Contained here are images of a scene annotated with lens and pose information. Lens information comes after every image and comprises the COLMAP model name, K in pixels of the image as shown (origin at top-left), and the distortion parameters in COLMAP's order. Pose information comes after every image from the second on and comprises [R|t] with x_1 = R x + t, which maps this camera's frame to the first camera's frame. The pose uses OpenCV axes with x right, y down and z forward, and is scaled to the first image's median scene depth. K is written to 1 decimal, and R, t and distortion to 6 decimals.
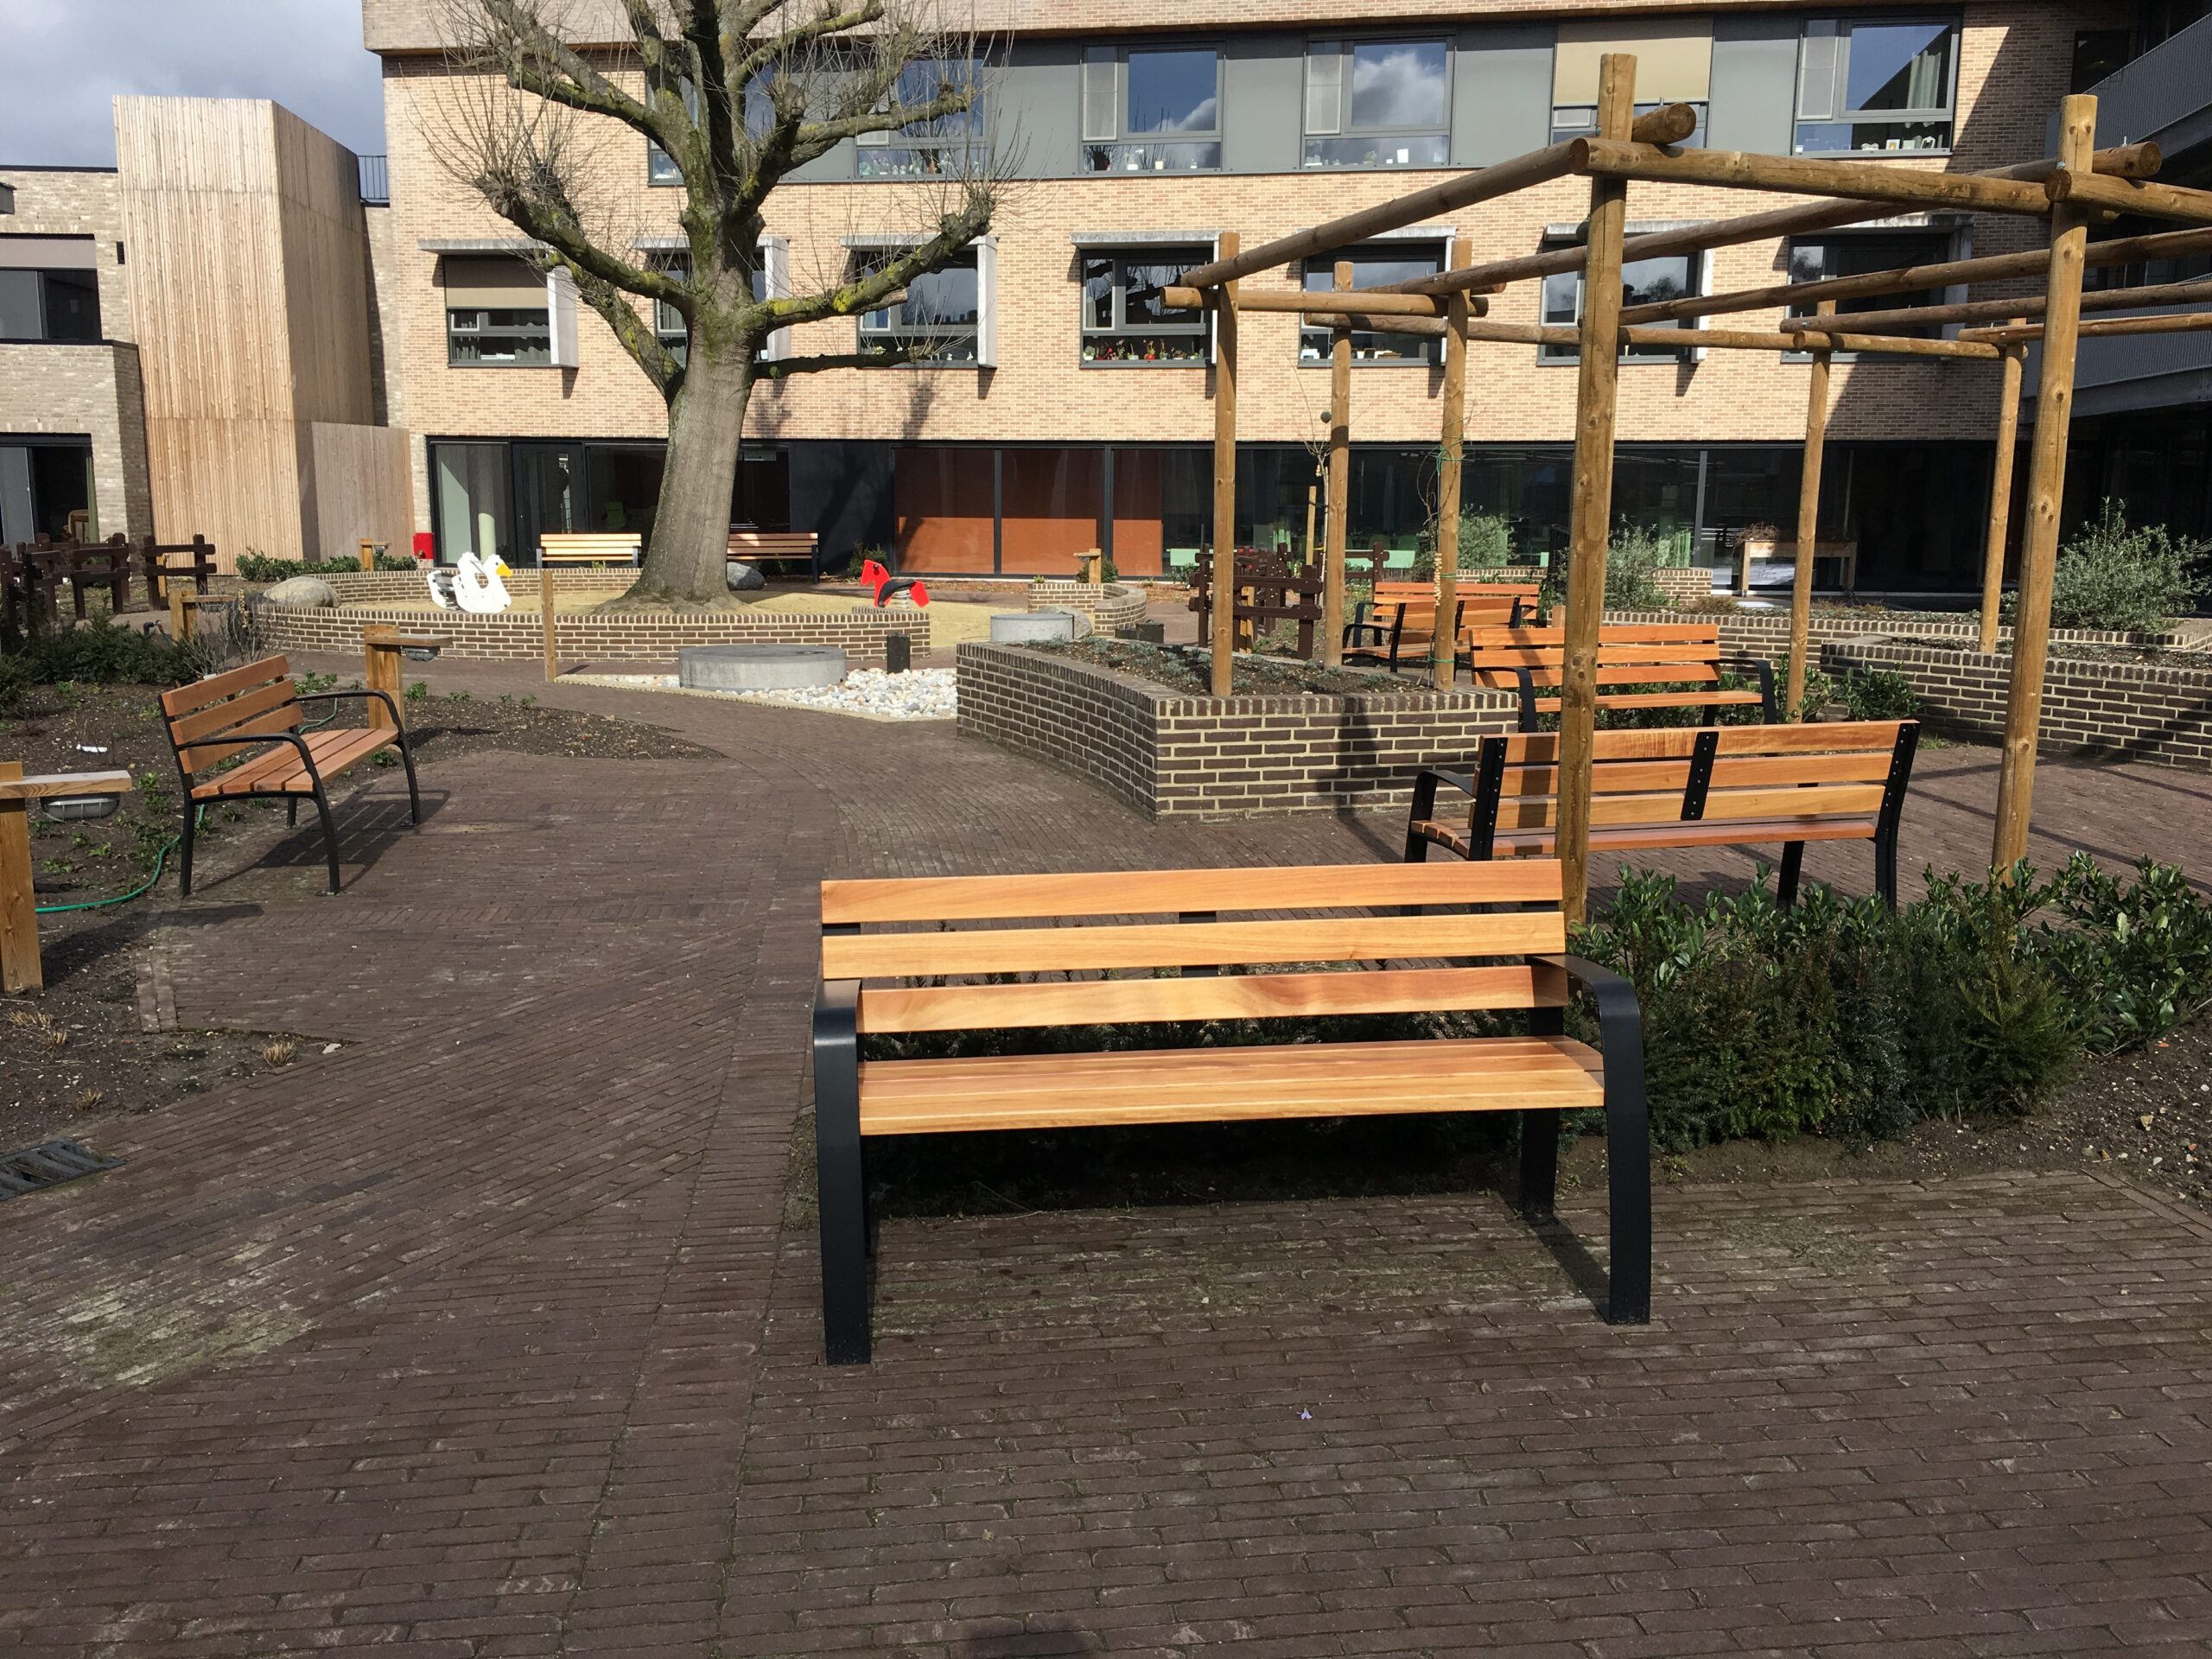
lens RADIAL K [[1865.1, 0, 1106.0], [0, 1865.1, 829.5], [0, 0, 1]] dist [0.065268, -0.099591]
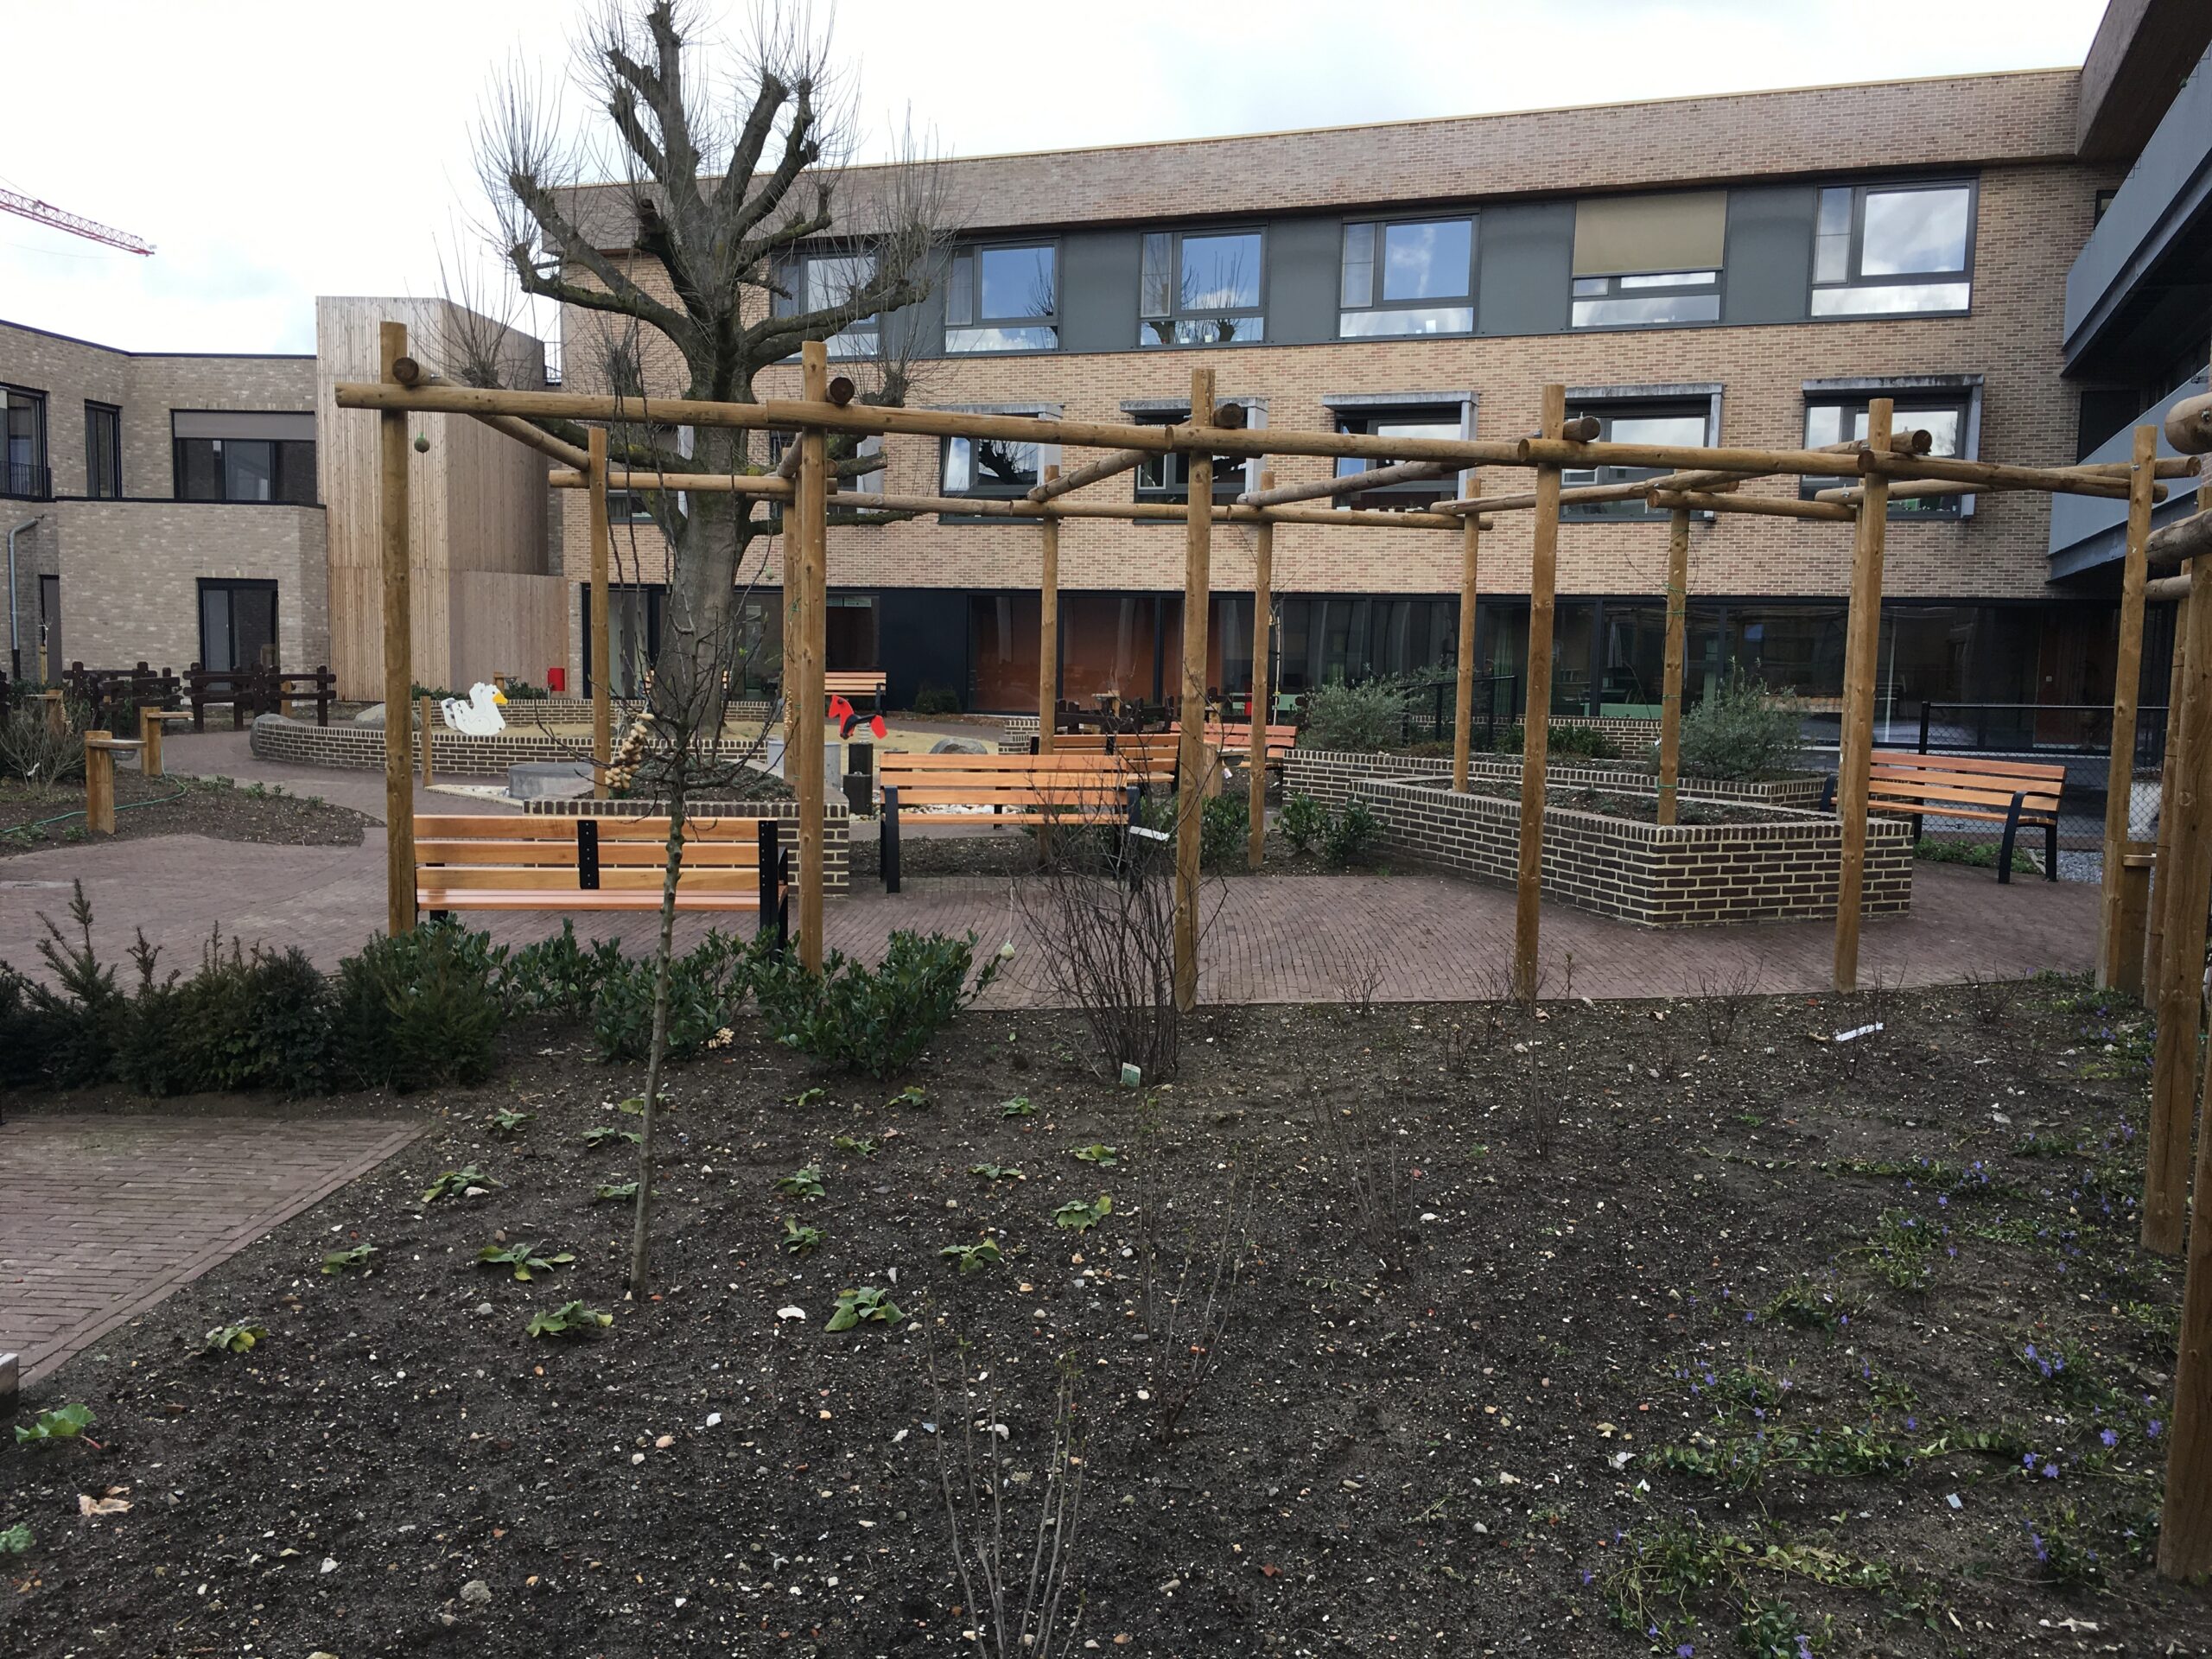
lens RADIAL K [[1865.1, 0, 1106.0], [0, 1865.1, 829.5], [0, 0, 1]] dist [0.065268, -0.099591]
pose [[0.982367, 0.030645, -0.184433, 0.187503], [-0.044712, 0.996358, -0.072604, 0.006617], [0.181536, 0.079570, 0.980160, -0.040727]]
